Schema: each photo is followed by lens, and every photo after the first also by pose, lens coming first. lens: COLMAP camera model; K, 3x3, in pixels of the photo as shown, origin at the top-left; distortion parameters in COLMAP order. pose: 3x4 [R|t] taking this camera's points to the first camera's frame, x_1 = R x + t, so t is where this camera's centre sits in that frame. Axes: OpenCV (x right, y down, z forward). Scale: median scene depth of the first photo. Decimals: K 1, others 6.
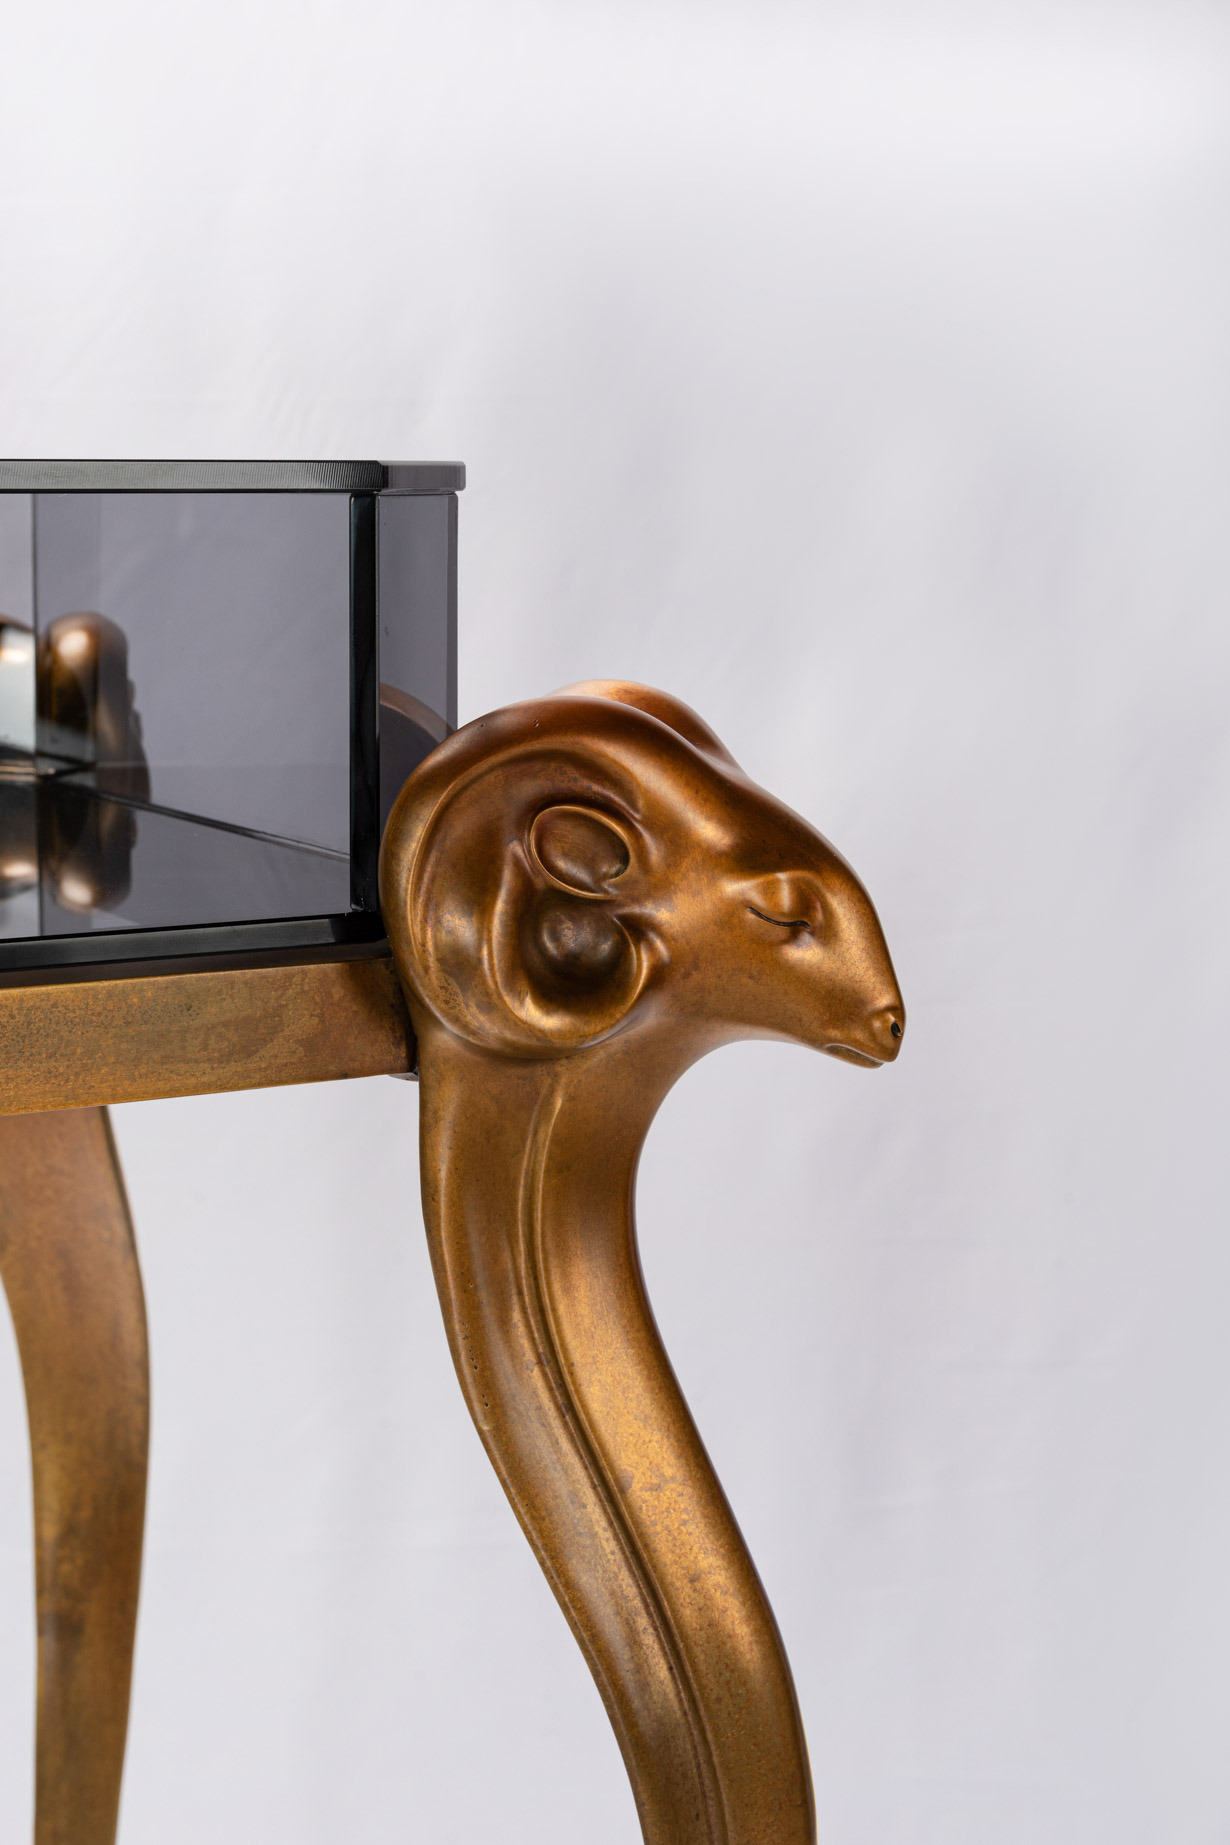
lens RADIAL K [[2810.5, 0, 615.0], [0, 2810.5, 922.5], [0, 0, 1]] dist [0.016078, -0.074150]
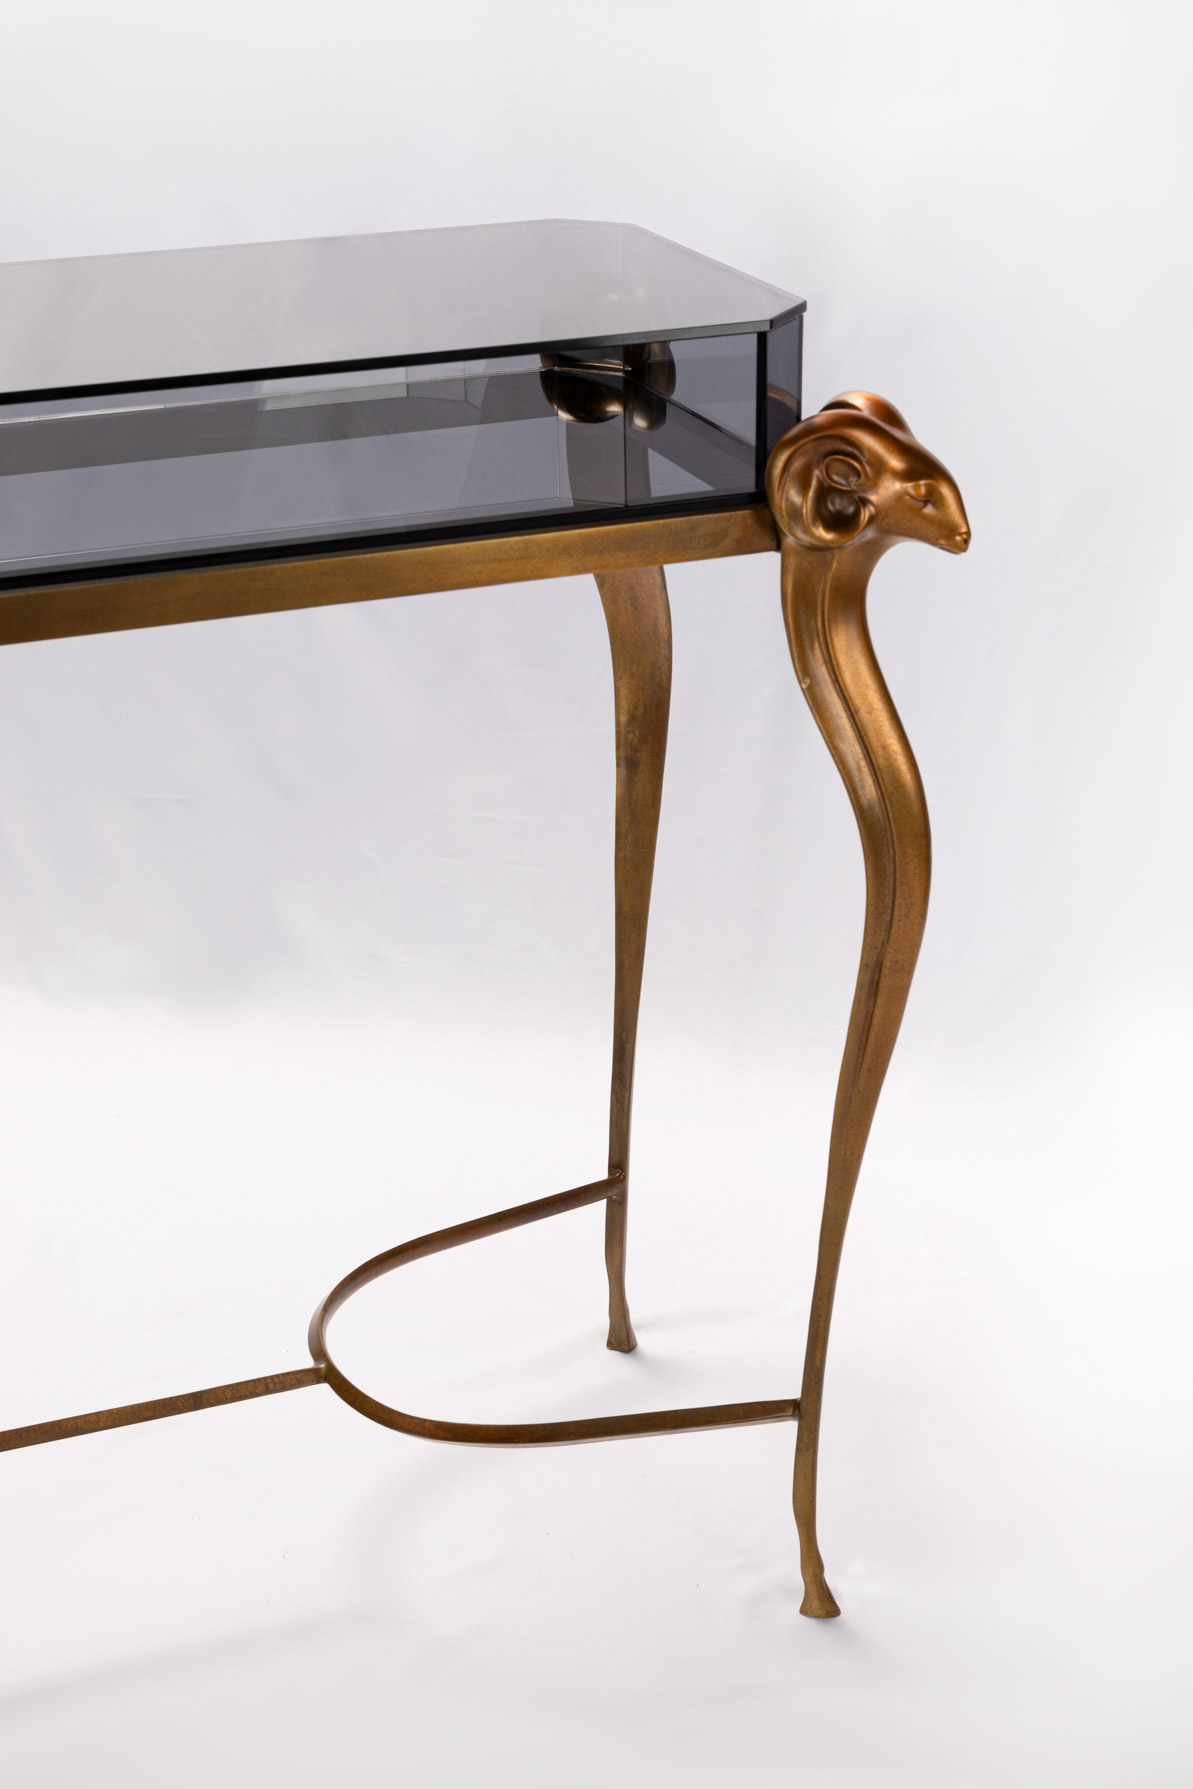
lens RADIAL K [[2725.2, 0, 596.5], [0, 2725.2, 894.5], [0, 0, 1]] dist [0.016078, -0.074150]
pose [[0.983300, 0.051033, -0.174692, 0.216769], [-0.001663, 0.962359, 0.271776, -0.322751], [0.181986, -0.266947, 0.946372, -1.481117]]
